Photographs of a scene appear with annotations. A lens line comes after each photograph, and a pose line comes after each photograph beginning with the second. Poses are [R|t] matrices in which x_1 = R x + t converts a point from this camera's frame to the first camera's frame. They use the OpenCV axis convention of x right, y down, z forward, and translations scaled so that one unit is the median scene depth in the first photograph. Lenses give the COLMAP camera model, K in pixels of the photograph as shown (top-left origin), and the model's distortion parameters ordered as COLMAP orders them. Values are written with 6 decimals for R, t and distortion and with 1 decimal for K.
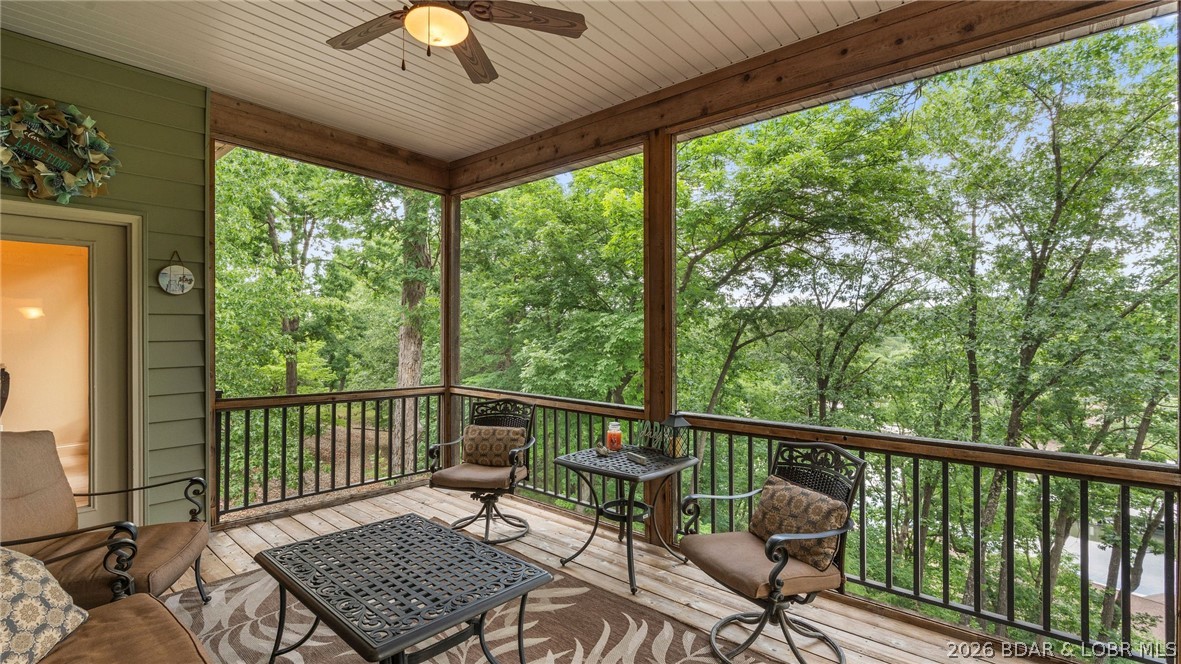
lens RADIAL K [[526.7, 0, 587.2], [0, 526.7, 328.0], [0, 0, 1]] dist [0.000709, -0.001718]
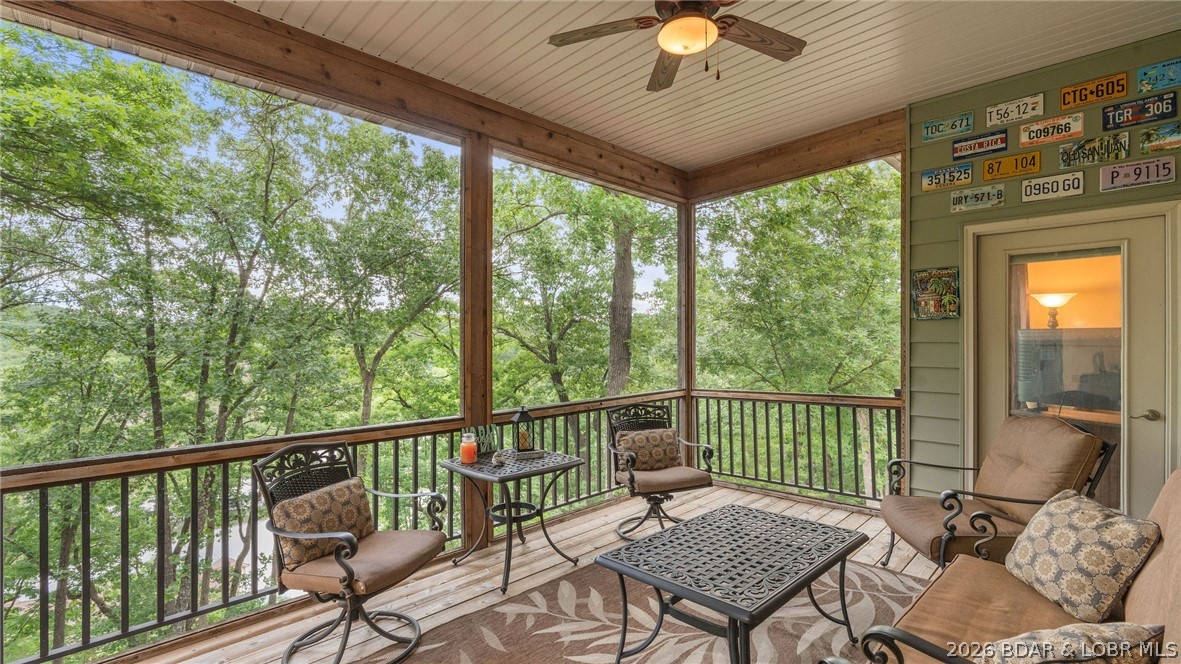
lens RADIAL K [[526.7, 0, 592.6], [0, 526.7, 338.7], [0, 0, 1]] dist [0.000709, -0.001718]
pose [[0.094788, -0.007051, 0.995473, -0.850244], [-0.010896, 0.999908, 0.008120, 0.000855], [-0.995438, -0.011616, 0.094702, 0.695875]]
